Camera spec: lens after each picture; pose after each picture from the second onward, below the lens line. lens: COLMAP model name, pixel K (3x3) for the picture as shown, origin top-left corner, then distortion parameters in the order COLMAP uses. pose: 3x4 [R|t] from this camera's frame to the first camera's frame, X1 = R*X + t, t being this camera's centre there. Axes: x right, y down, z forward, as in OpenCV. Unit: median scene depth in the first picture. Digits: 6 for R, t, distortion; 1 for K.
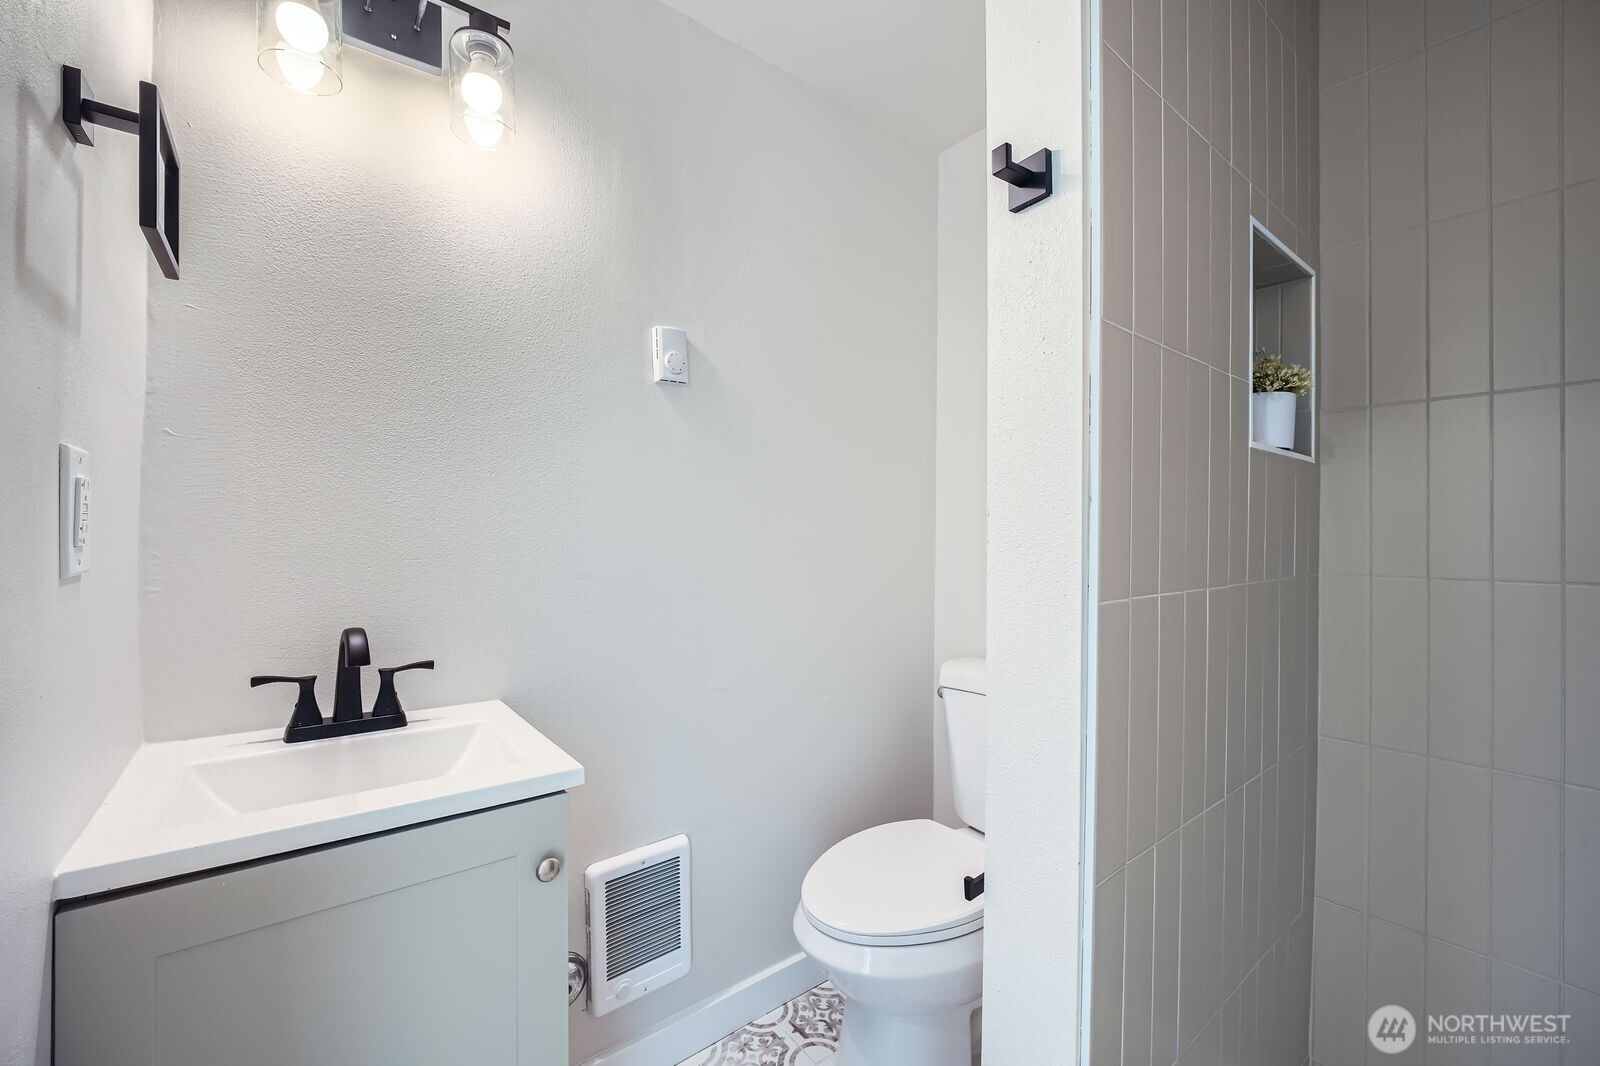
lens RADIAL K [[650.4, 0, 799.2], [0, 650.4, 535.8], [0, 0, 1]] dist [-0.001911, -0.000059]
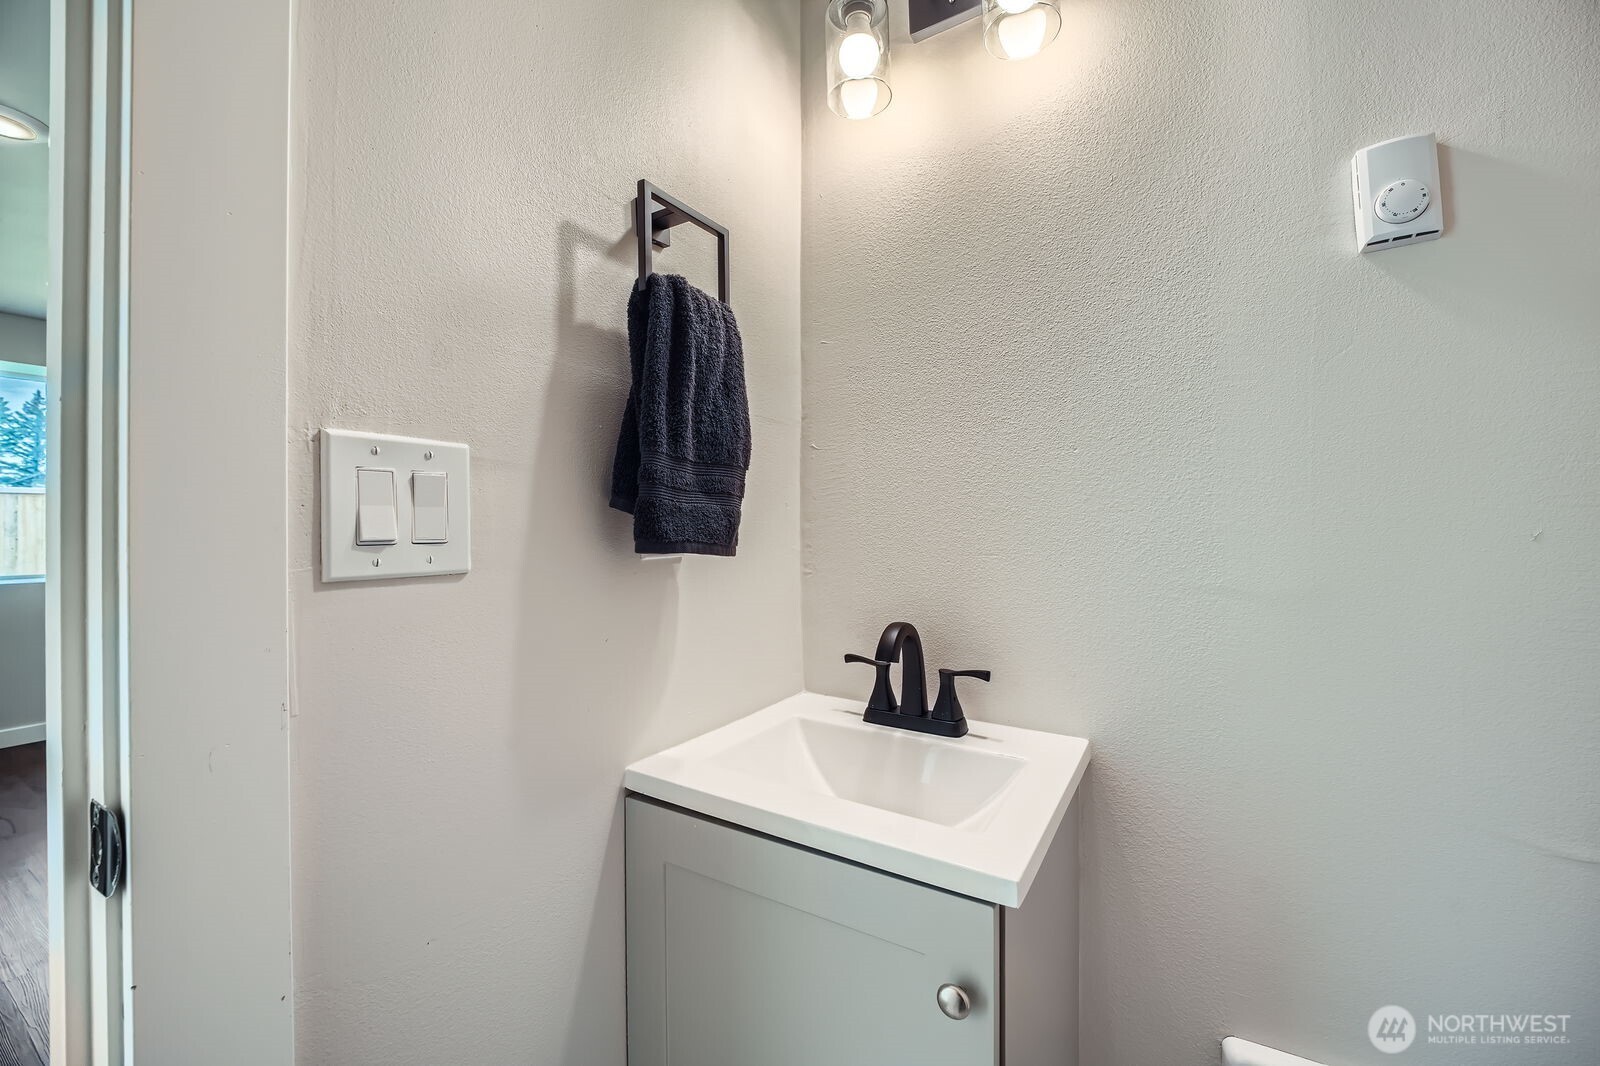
lens RADIAL K [[650.4, 0, 799.6], [0, 650.4, 519.5], [0, 0, 1]] dist [-0.001911, -0.000059]
pose [[0.340952, -0.016223, -0.939941, 0.183500], [0.002507, 0.999863, -0.016348, 0.001601], [0.940077, 0.003217, 0.340946, 0.488748]]
